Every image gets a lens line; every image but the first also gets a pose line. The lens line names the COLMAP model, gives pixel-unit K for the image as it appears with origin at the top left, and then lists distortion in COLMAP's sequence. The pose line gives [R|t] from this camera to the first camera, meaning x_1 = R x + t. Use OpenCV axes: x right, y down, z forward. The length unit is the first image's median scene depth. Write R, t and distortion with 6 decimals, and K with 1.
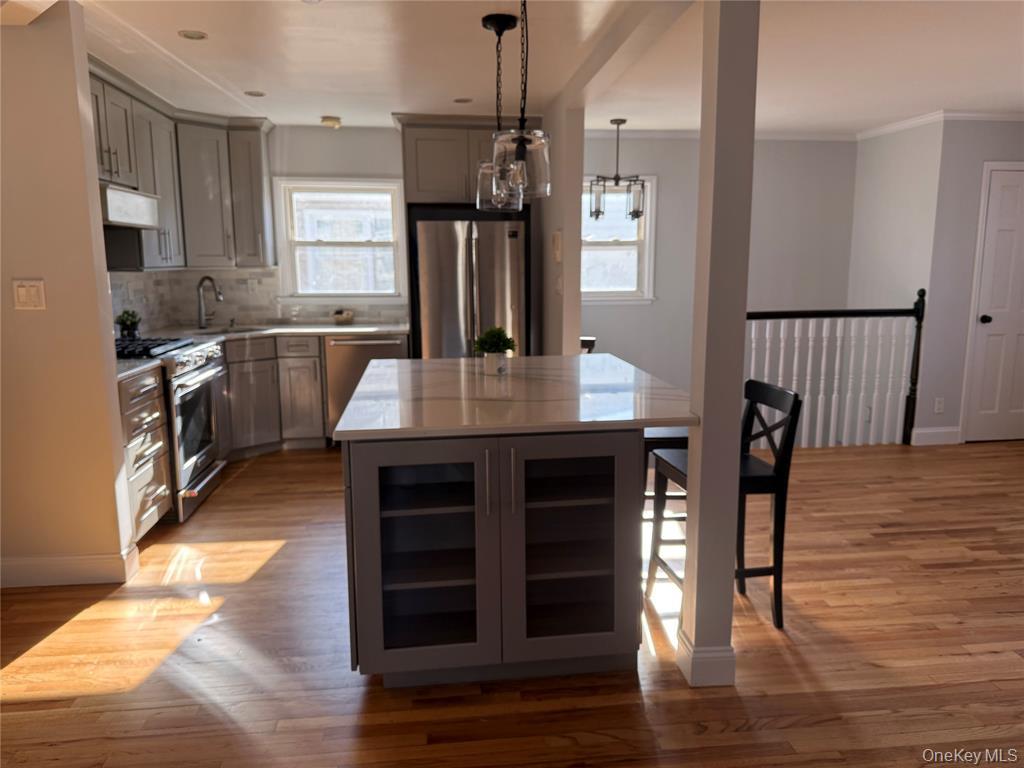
lens RADIAL K [[714.7, 0, 532.7], [0, 714.7, 389.3], [0, 0, 1]] dist [0.064661, -0.109401]
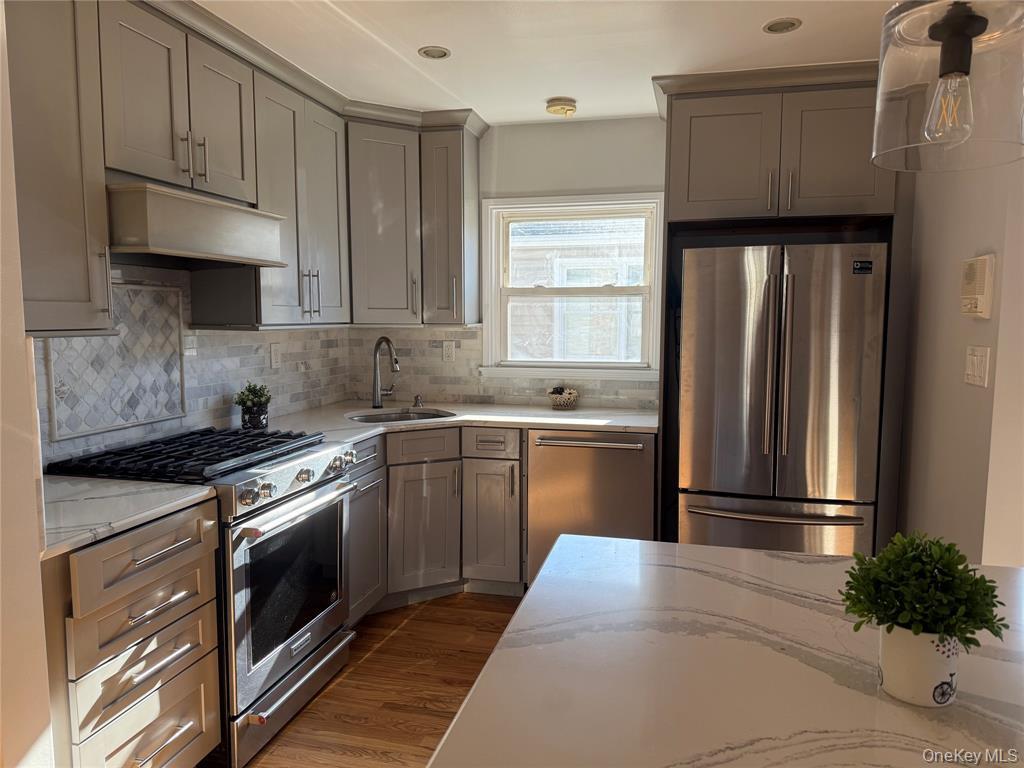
lens RADIAL K [[714.7, 0, 532.7], [0, 714.7, 389.3], [0, 0, 1]] dist [0.064661, -0.109401]
pose [[0.936157, 0.040339, -0.349261, -0.063615], [-0.065801, 0.995945, -0.061343, -0.072640], [0.345371, 0.080408, 0.935015, 0.399846]]
